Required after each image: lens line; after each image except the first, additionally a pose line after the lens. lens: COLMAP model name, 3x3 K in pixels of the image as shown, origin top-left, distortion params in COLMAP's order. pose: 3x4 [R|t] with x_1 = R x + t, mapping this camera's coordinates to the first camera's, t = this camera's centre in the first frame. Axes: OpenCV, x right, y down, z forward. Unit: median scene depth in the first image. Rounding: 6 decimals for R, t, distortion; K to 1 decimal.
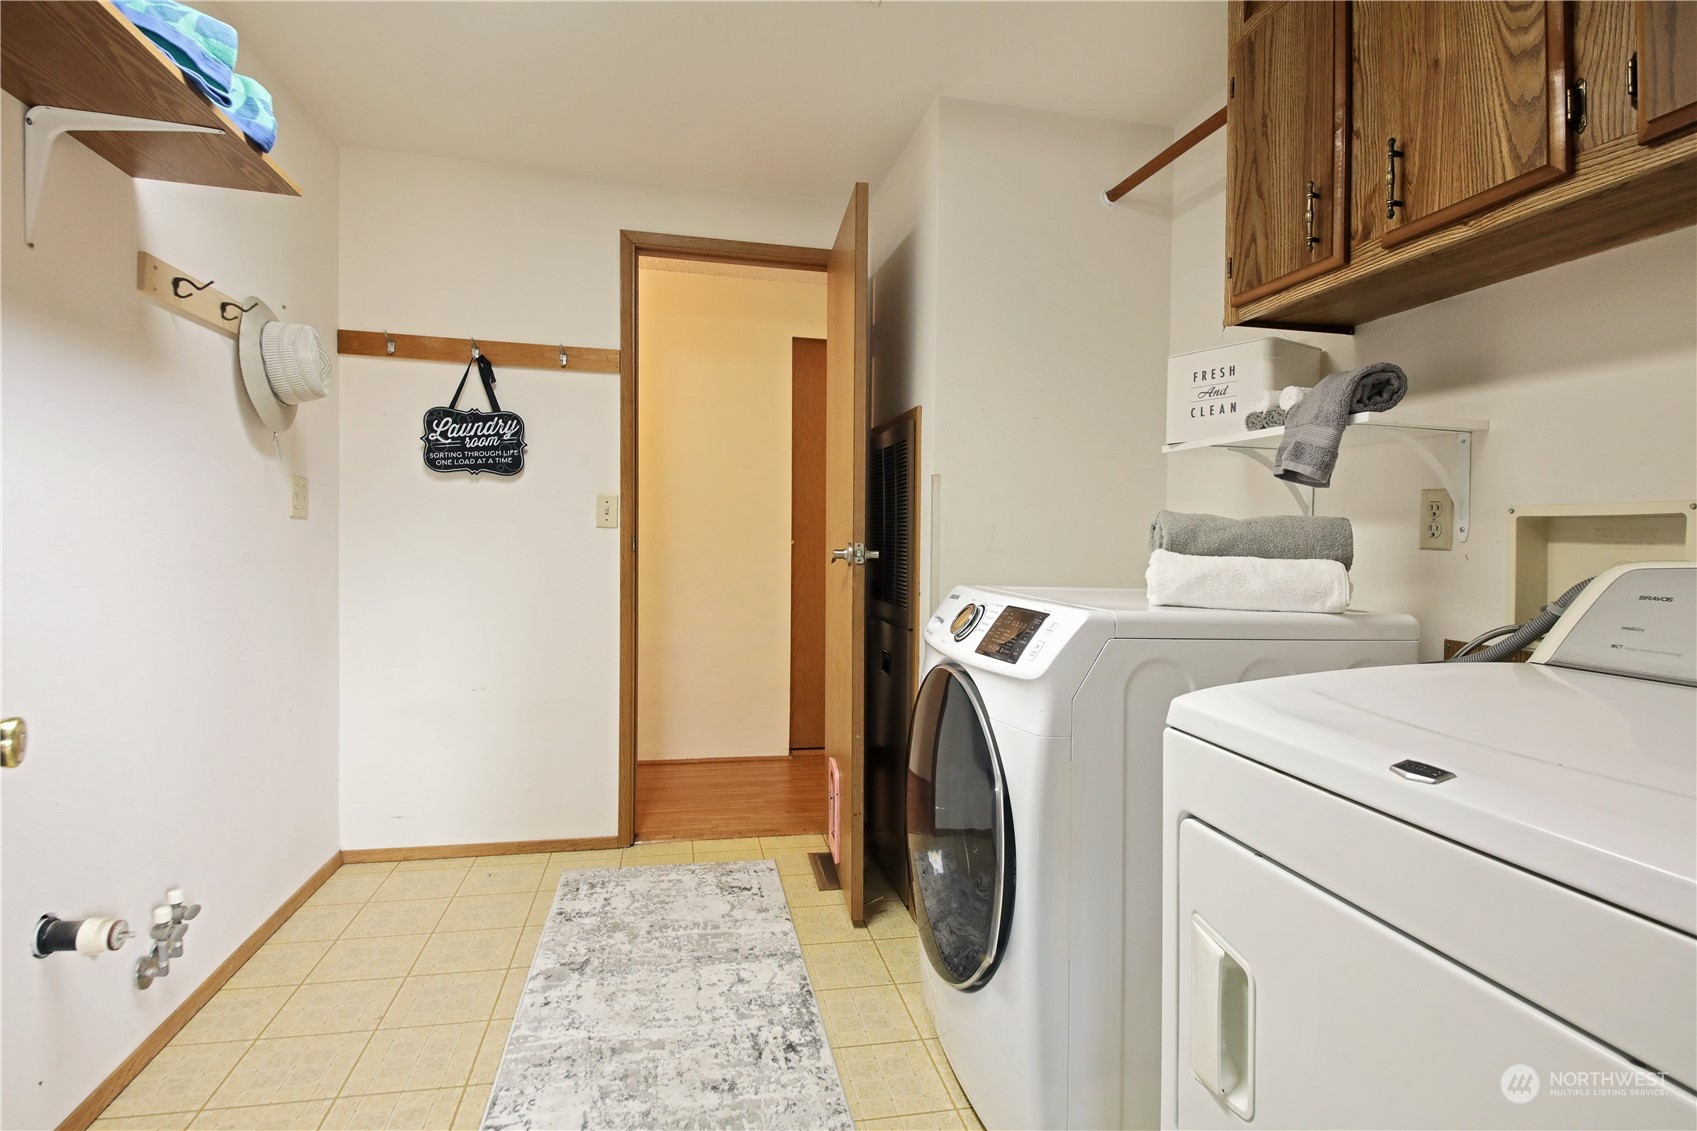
lens RADIAL K [[866.0, 0, 850.2], [0, 866.0, 544.4], [0, 0, 1]] dist [-0.000423, -0.000114]
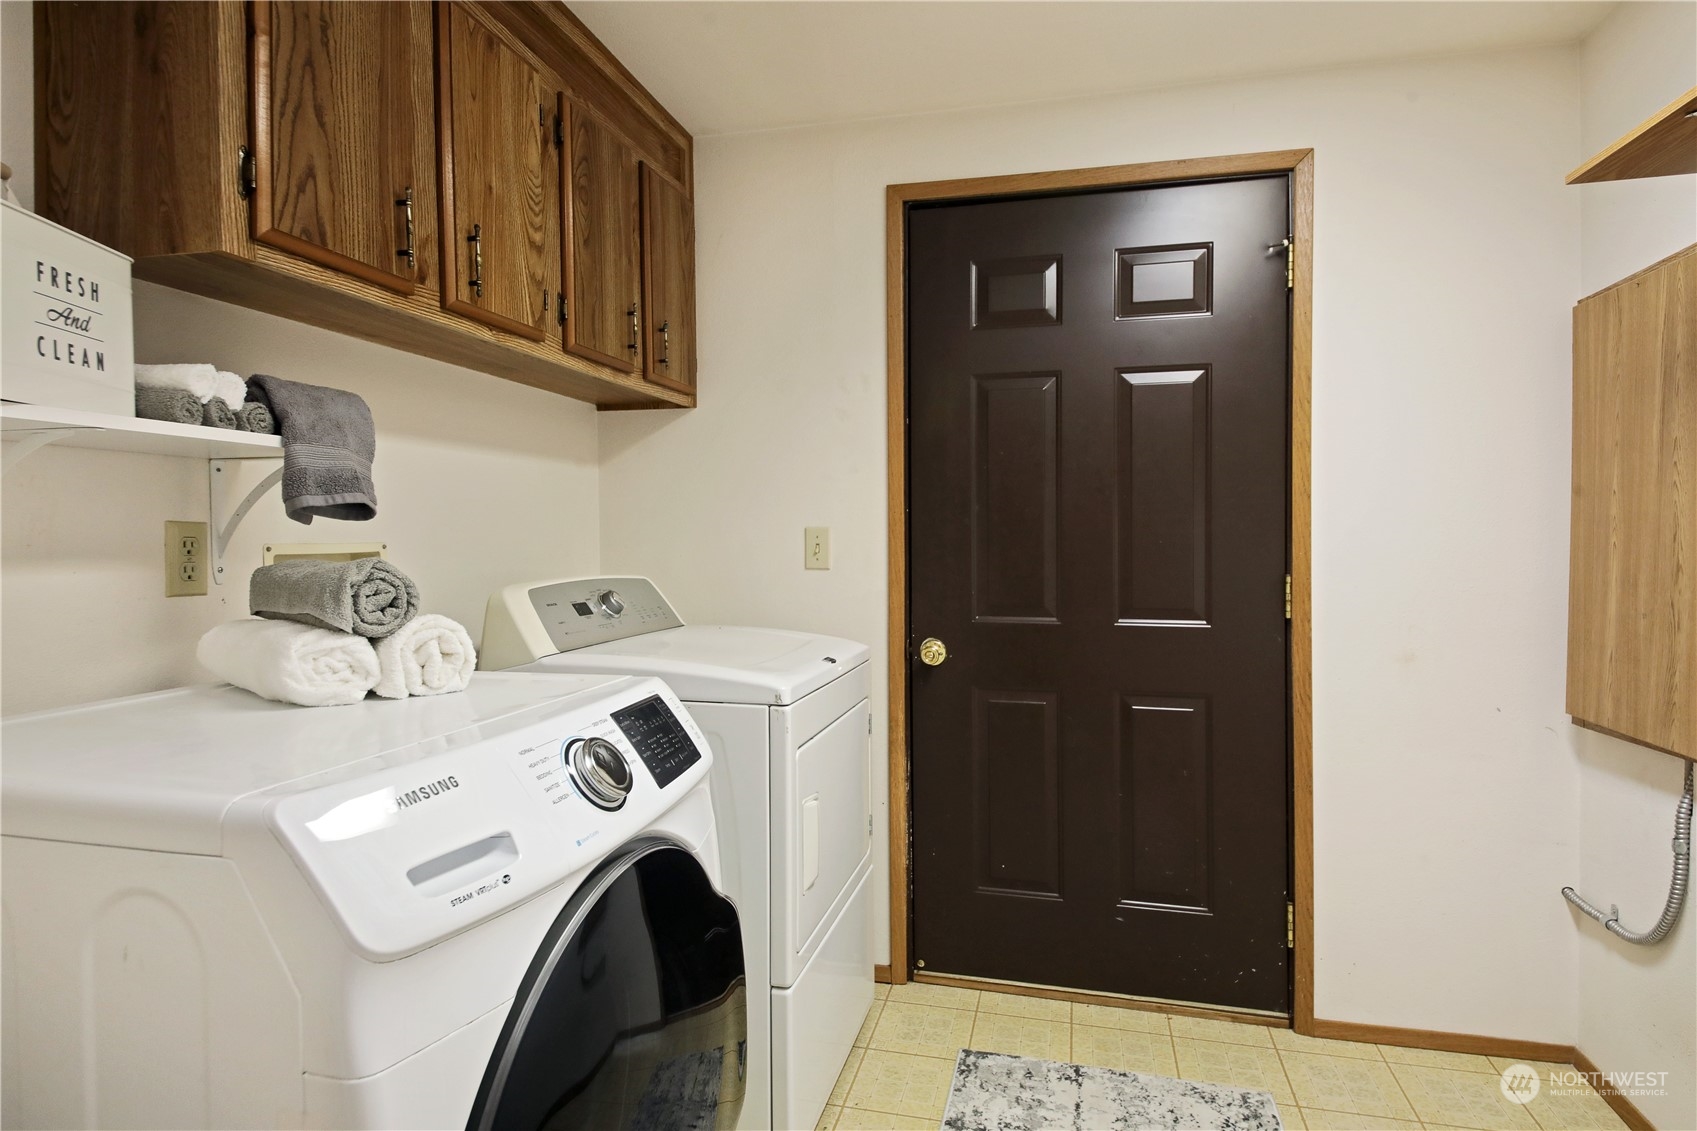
lens RADIAL K [[941.1, 0, 848.5], [0, 941.1, 565.5], [0, 0, 1]] dist [-0.000495, -0.000301]
pose [[-0.900884, -0.028085, 0.433151, -0.286839], [-0.008376, 0.998843, 0.047345, -0.071050], [-0.433980, 0.039024, -0.900077, 1.549811]]
